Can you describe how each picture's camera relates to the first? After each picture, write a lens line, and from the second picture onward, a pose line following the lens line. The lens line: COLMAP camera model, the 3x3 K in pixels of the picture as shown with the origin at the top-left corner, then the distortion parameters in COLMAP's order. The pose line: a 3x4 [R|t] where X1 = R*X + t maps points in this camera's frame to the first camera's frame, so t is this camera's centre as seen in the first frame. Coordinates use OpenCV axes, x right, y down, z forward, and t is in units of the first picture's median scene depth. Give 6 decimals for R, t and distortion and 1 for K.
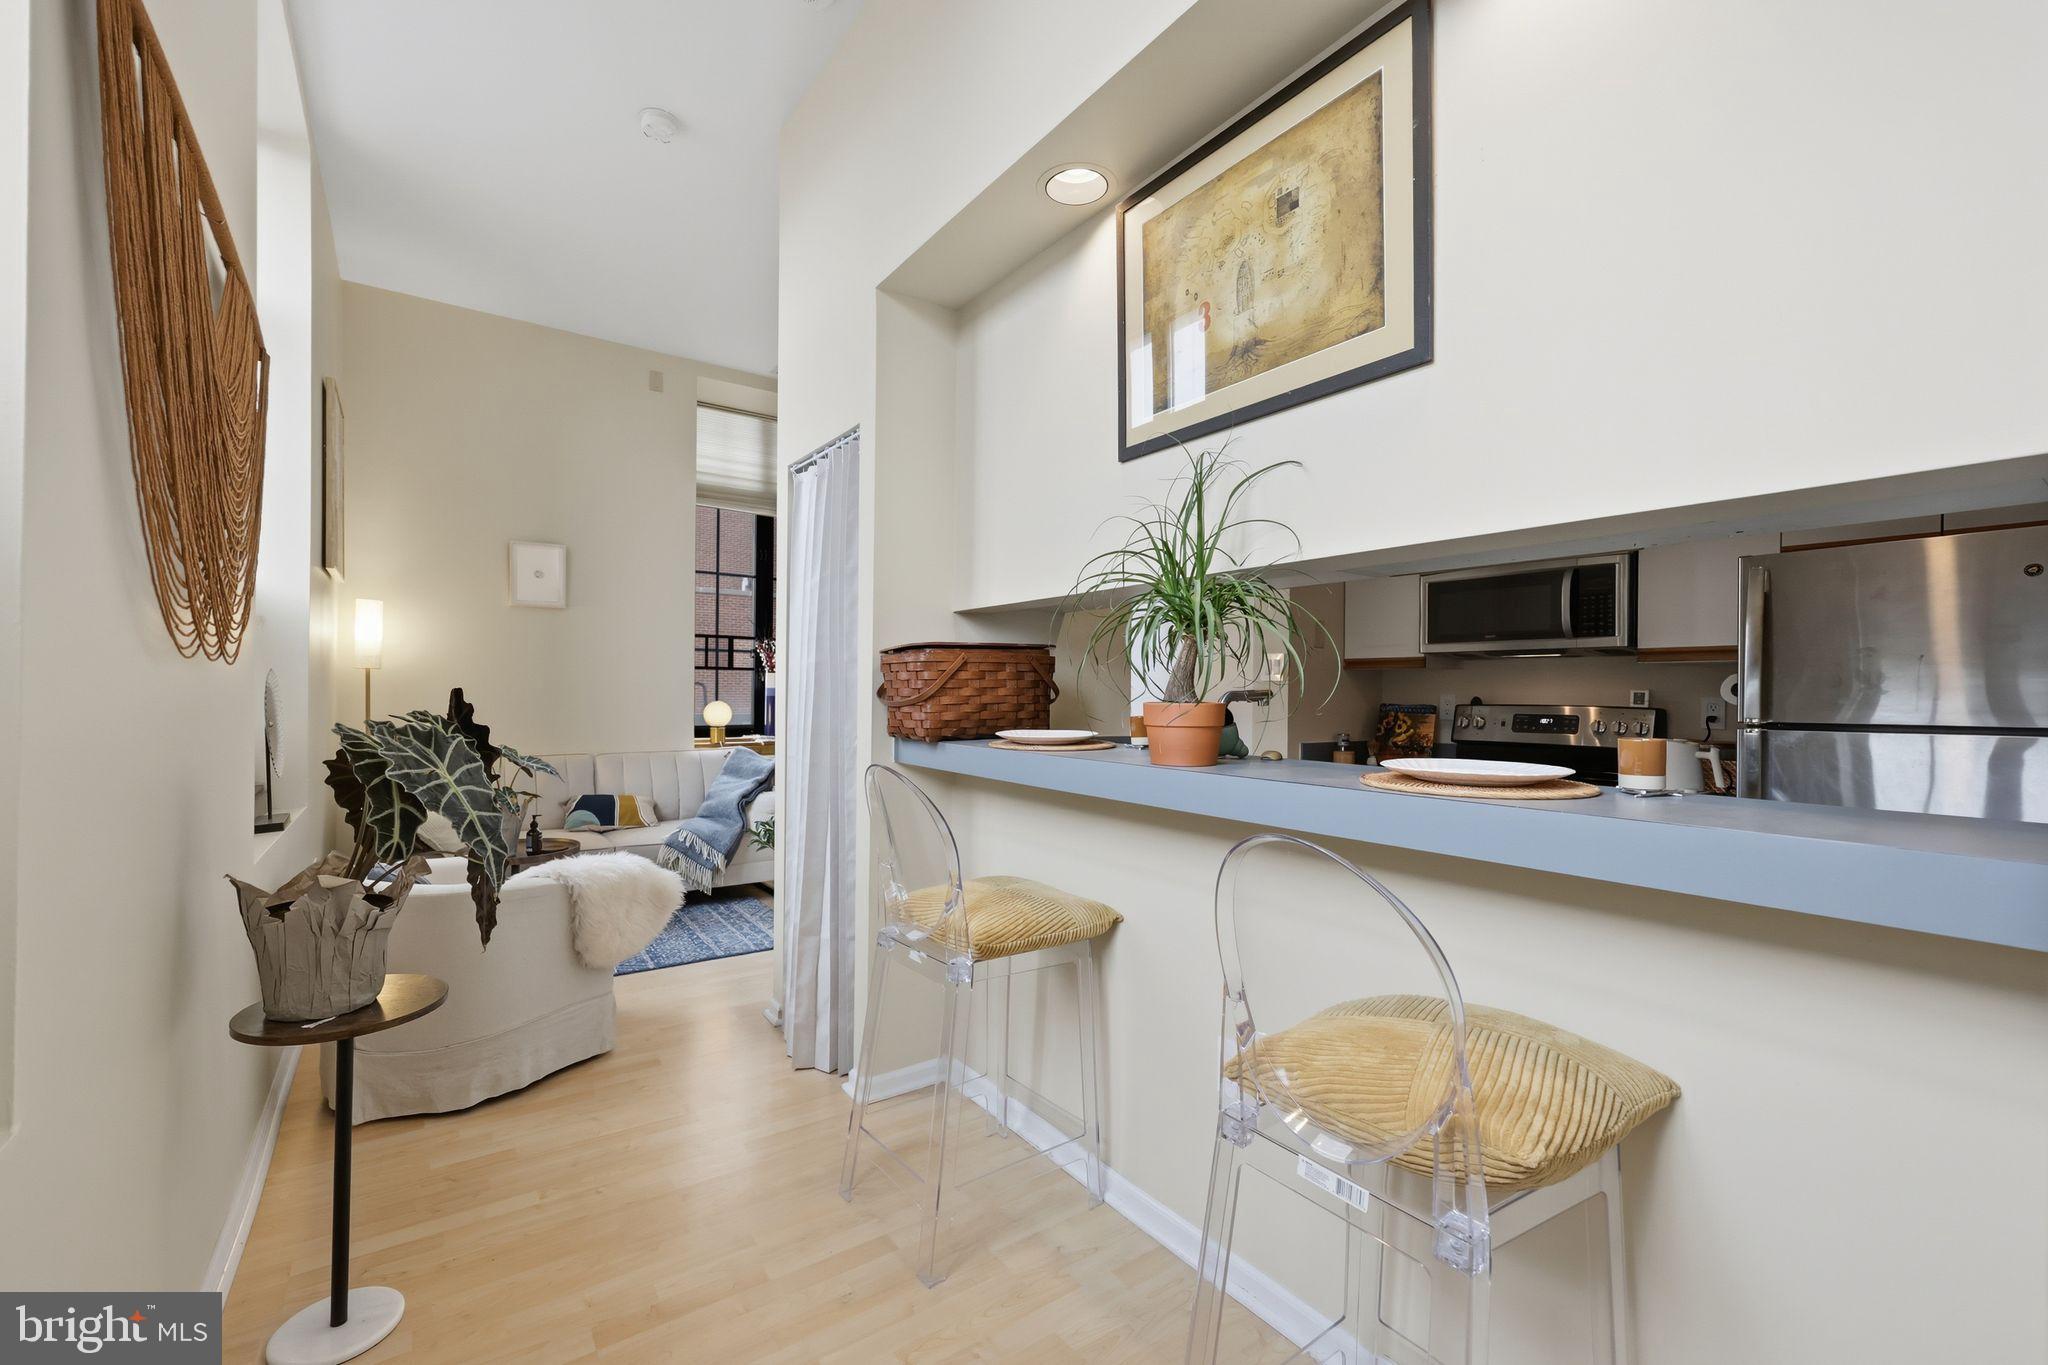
lens RADIAL K [[838.1, 0, 1014.6], [0, 838.1, 693.1], [0, 0, 1]] dist [-0.000600, -0.000108]
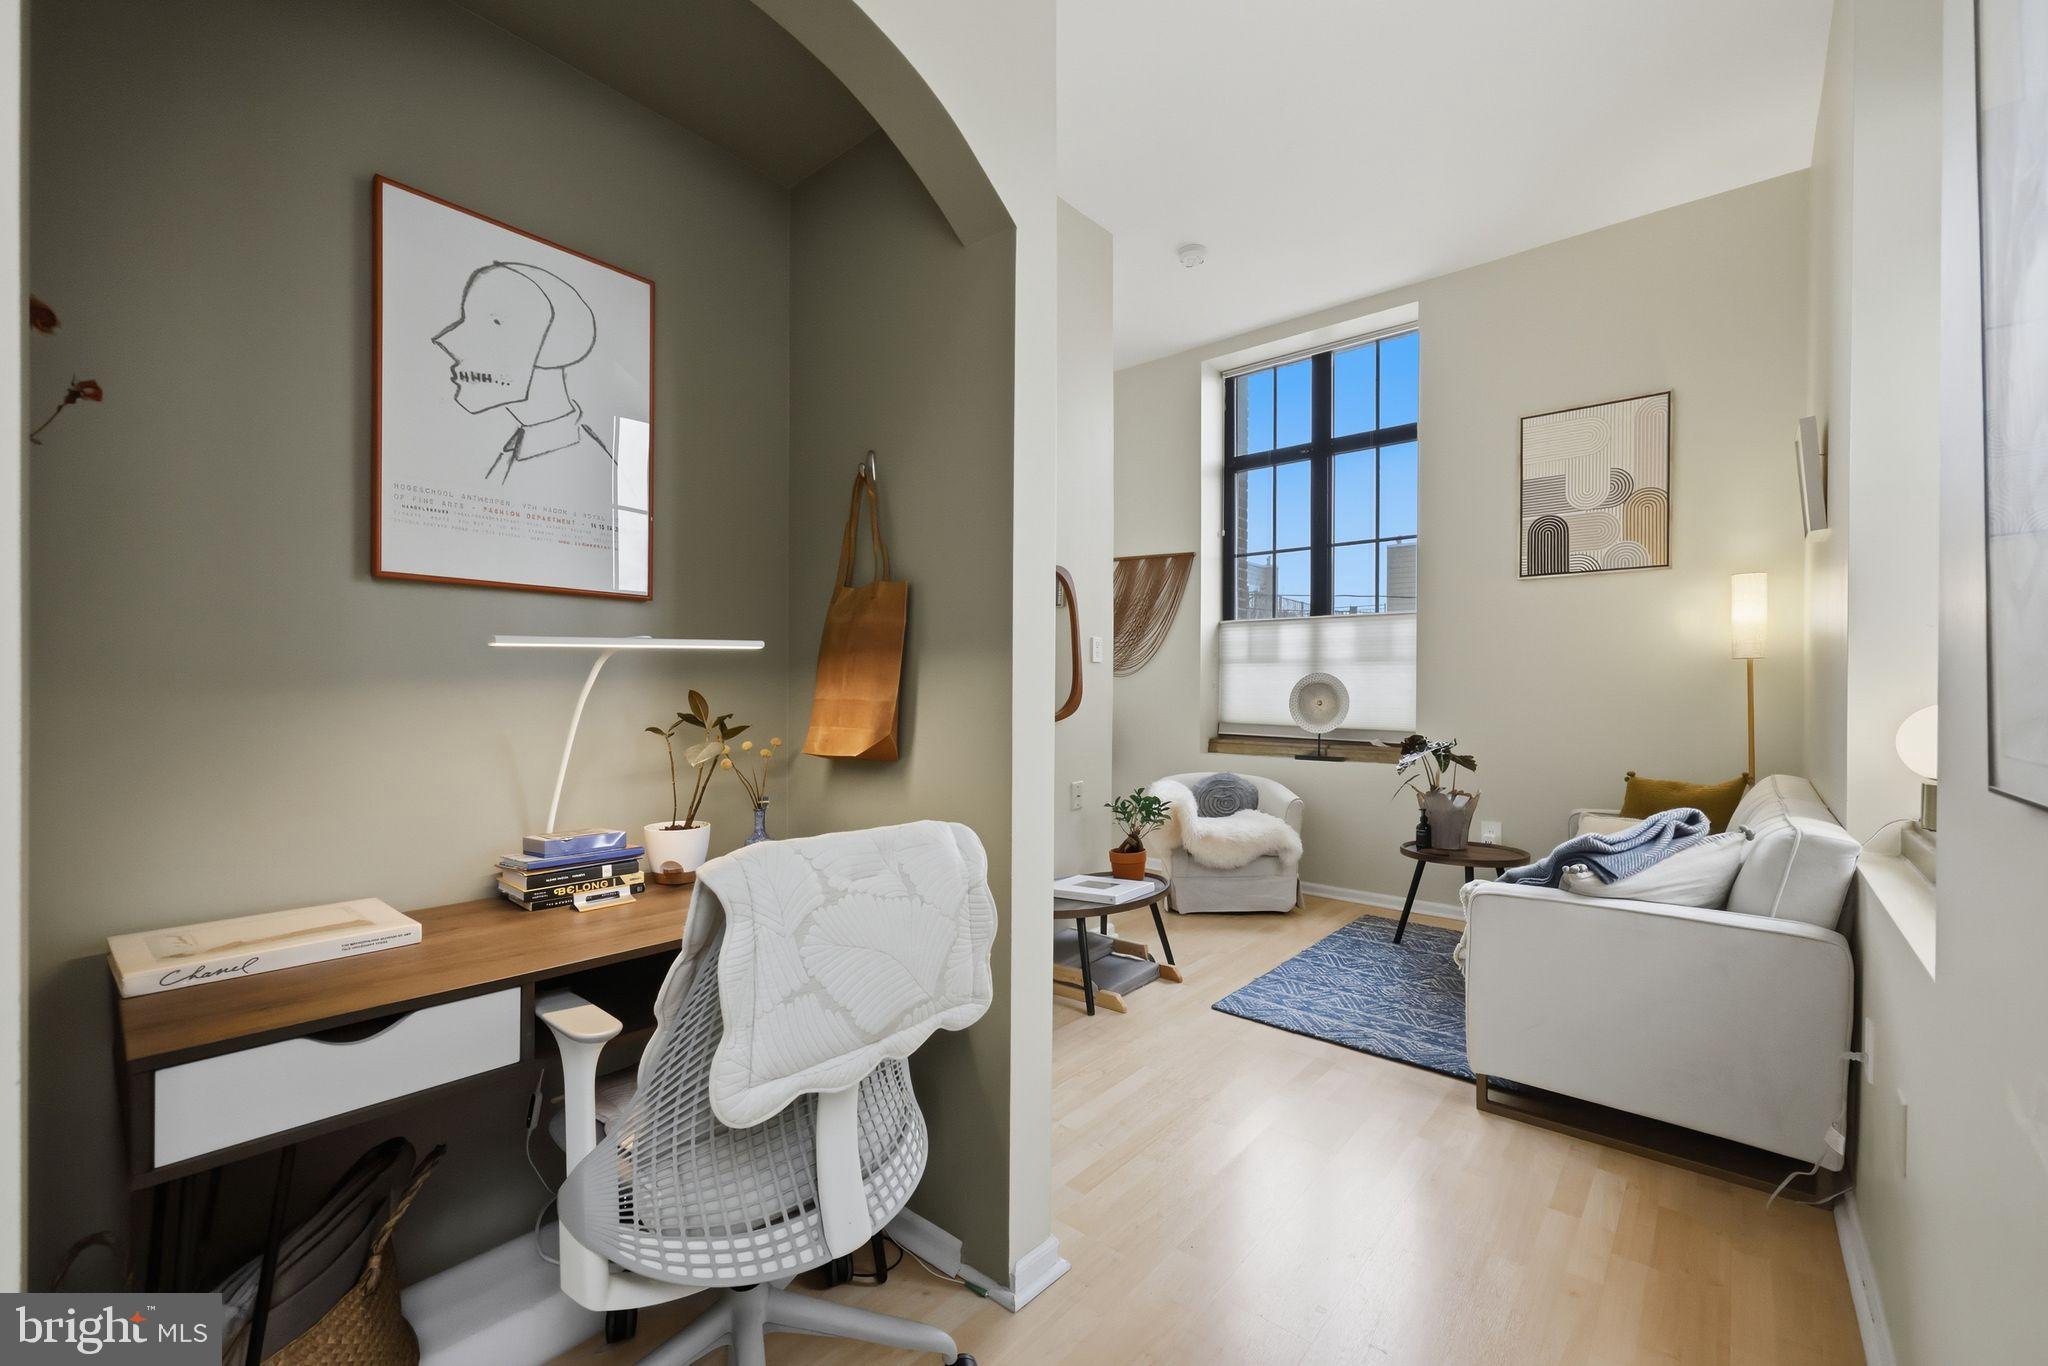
lens RADIAL K [[838.1, 0, 1014.6], [0, 838.1, 693.6], [0, 0, 1]] dist [-0.000600, -0.000108]
pose [[-0.971232, -0.012430, -0.237812, 0.102340], [-0.013843, 0.999895, 0.004274, 0.010102], [0.237734, 0.007443, -0.971302, 1.451405]]
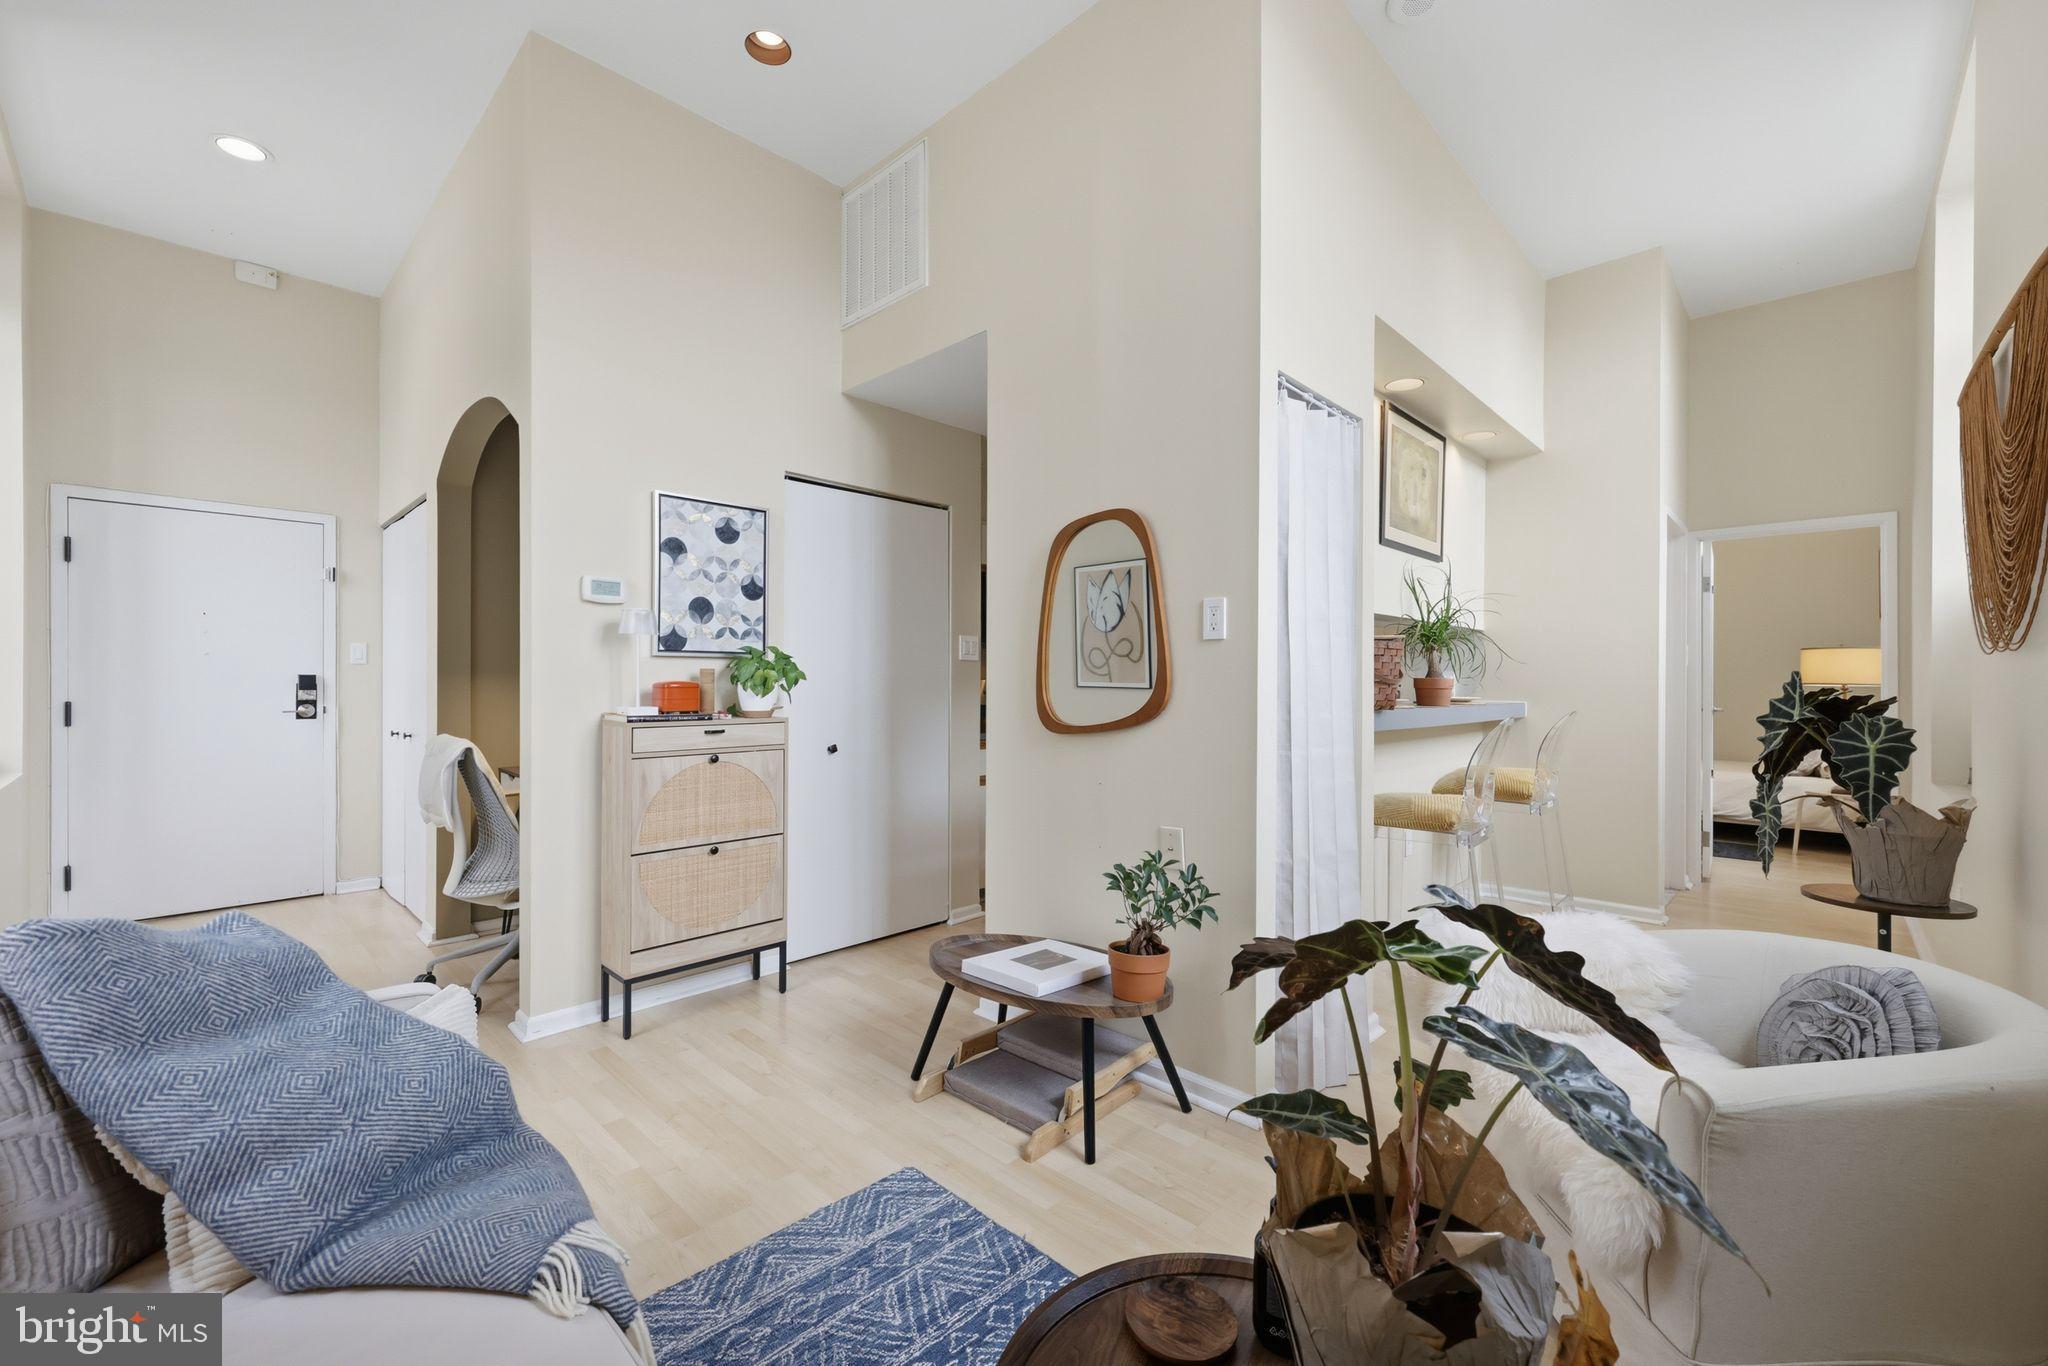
lens RADIAL K [[827.2, 0, 1018.5], [0, 827.2, 682.2], [0, 0, 1]] dist [-0.000658, 0.000069]
pose [[-0.180873, -0.010025, 0.983455, -0.624141], [-0.004447, 0.999946, 0.009375, 0.002700], [-0.983496, -0.002678, -0.180908, 0.881278]]
